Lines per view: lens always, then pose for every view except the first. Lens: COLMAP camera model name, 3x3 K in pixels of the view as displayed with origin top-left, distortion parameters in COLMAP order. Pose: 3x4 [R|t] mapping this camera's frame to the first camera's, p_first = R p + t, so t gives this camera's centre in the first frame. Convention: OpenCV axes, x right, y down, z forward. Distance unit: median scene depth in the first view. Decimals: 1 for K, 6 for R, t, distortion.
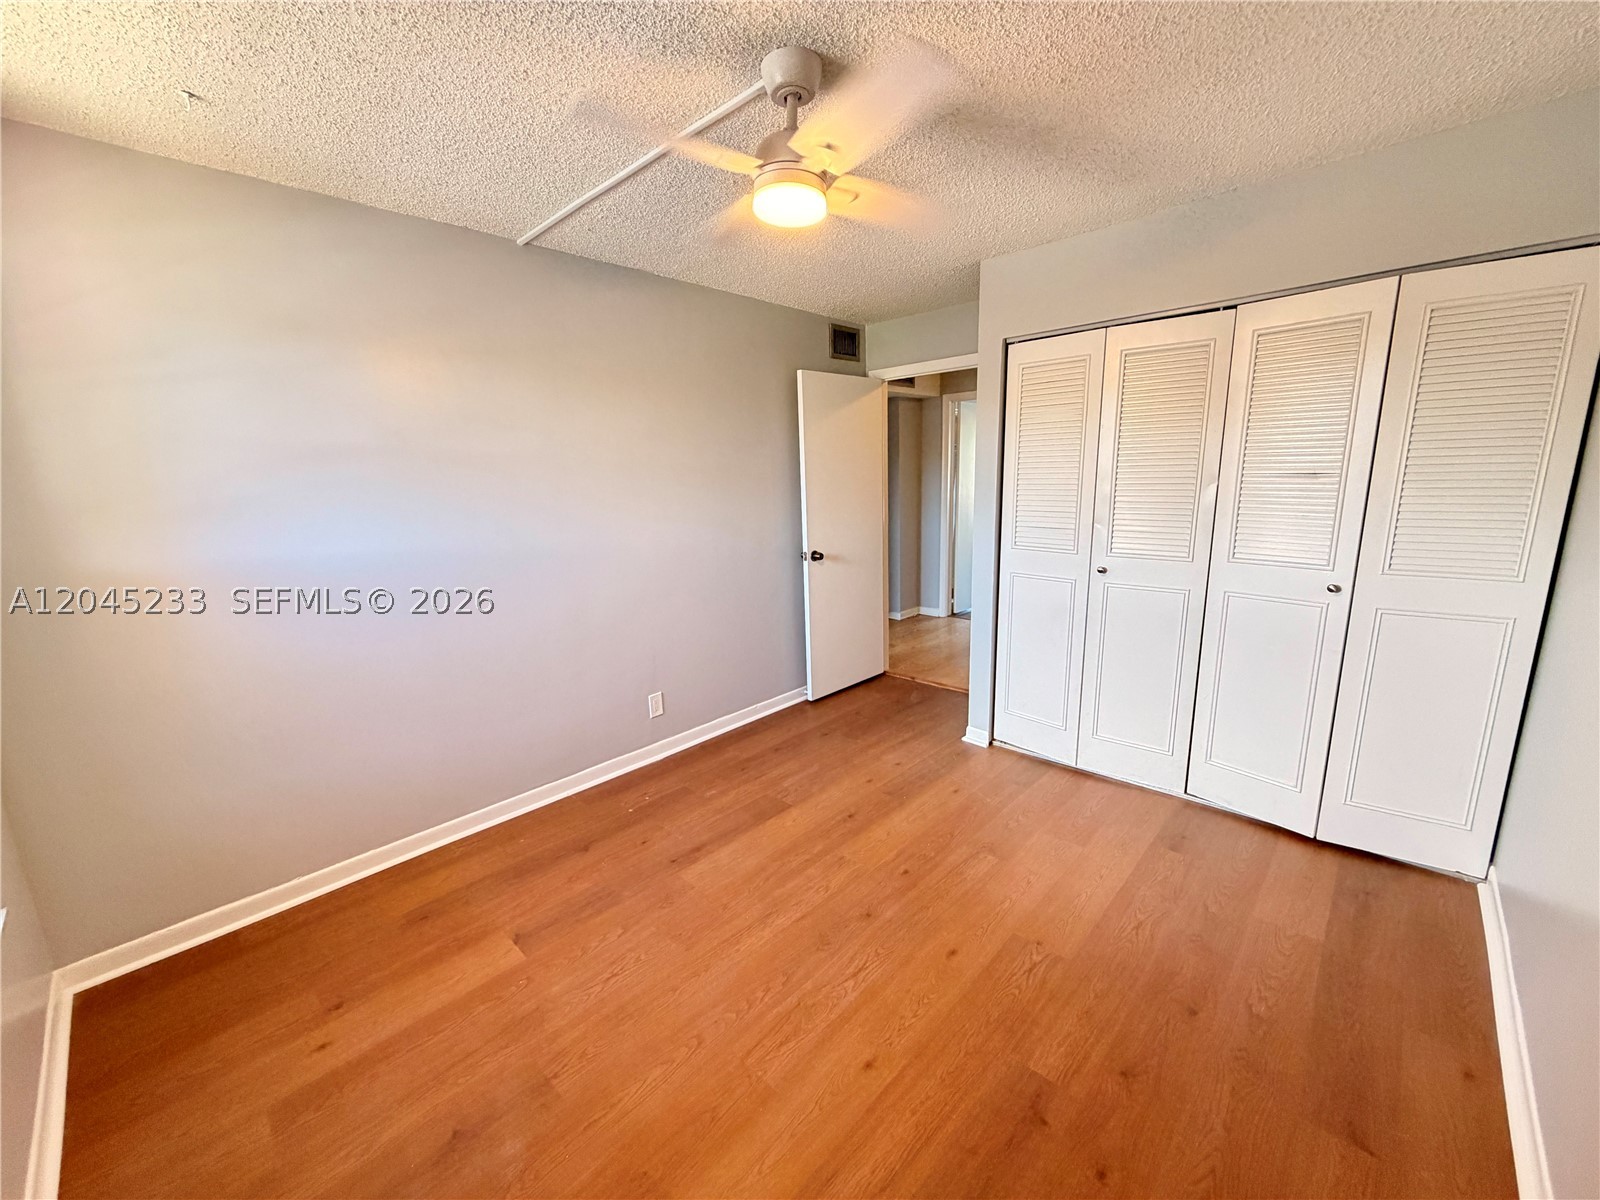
lens RADIAL K [[636.7, 0, 795.2], [0, 636.7, 600.7], [0, 0, 1]] dist [-0.000962, 0.000013]
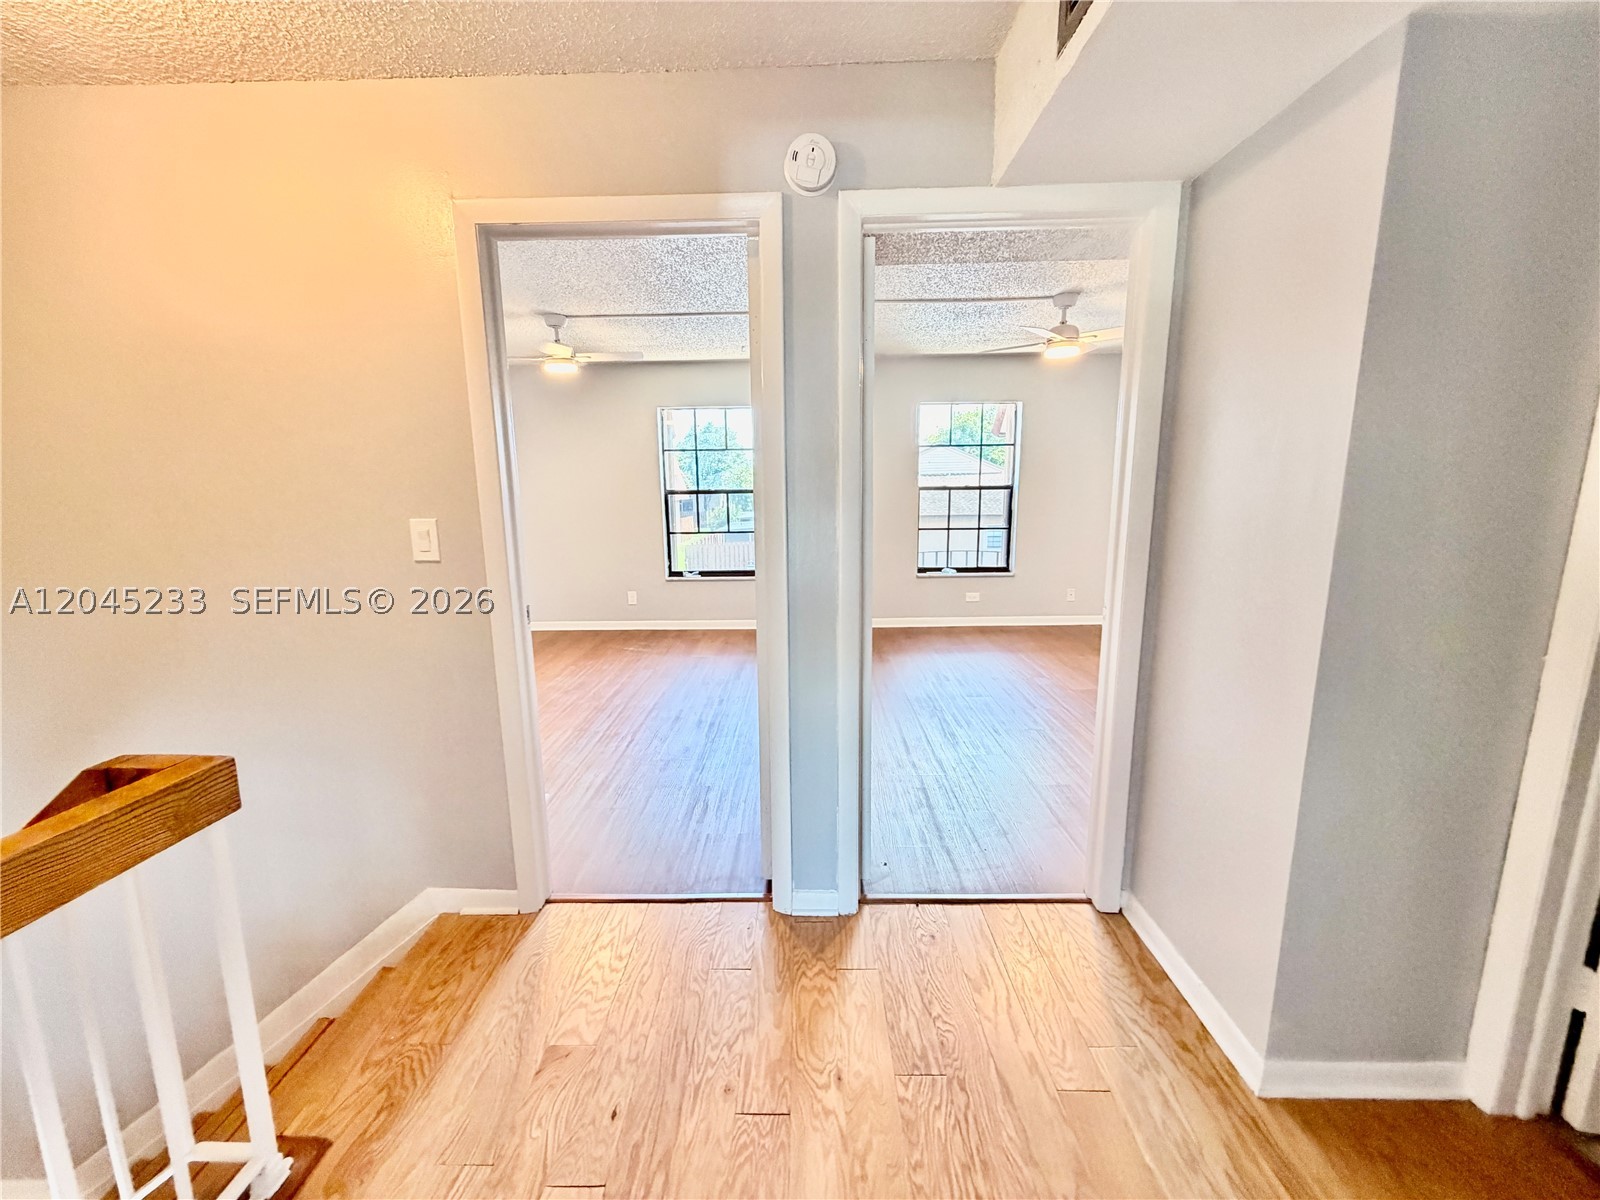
lens RADIAL K [[643.6, 0, 798.1], [0, 643.6, 599.1], [0, 0, 1]] dist [-0.001873, -0.000525]
pose [[-0.731359, 0.159249, -0.663139, 0.934381], [-0.099908, 0.936847, 0.335165, -0.563092], [0.674635, 0.311379, -0.669262, 2.921918]]
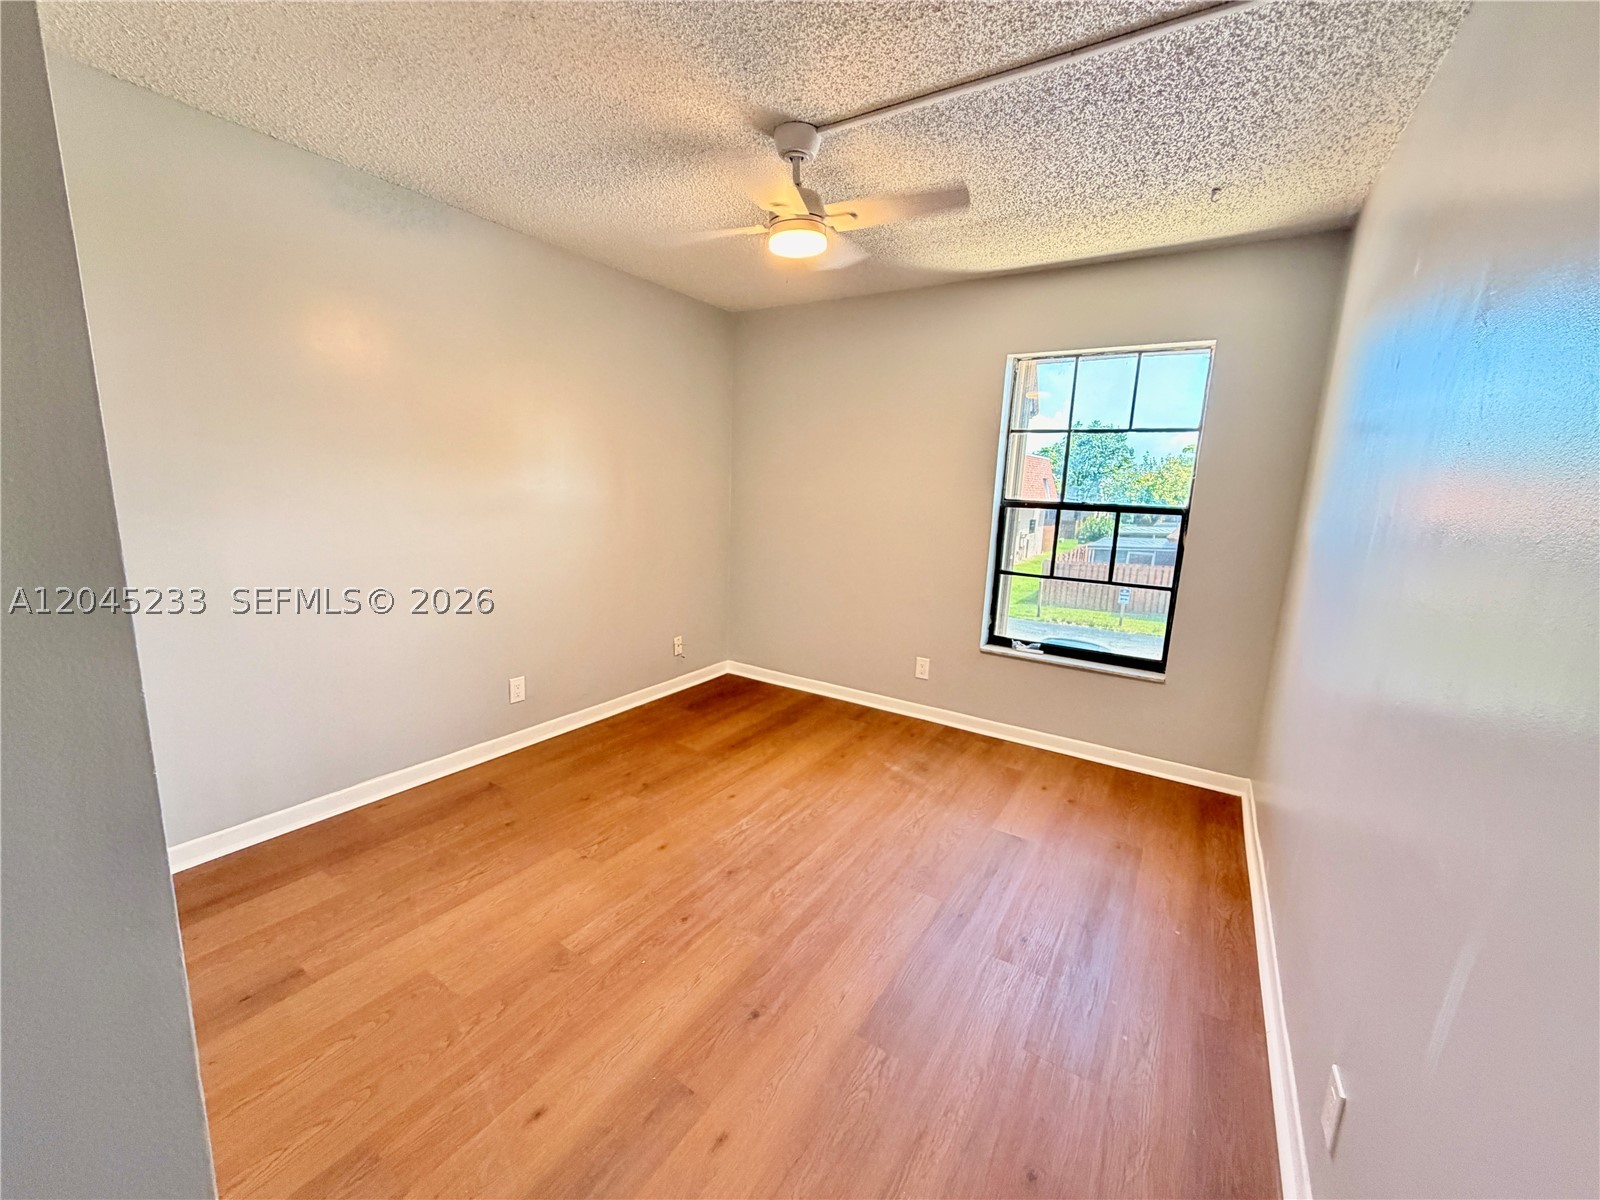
lens RADIAL K [[636.7, 0, 795.2], [0, 636.7, 600.7], [0, 0, 1]] dist [-0.000962, 0.000013]
pose [[-0.981346, 0.030045, -0.189890, 0.207346], [-0.044557, 0.925275, 0.376670, -0.343801], [0.187017, 0.378104, -0.906676, 1.909574]]
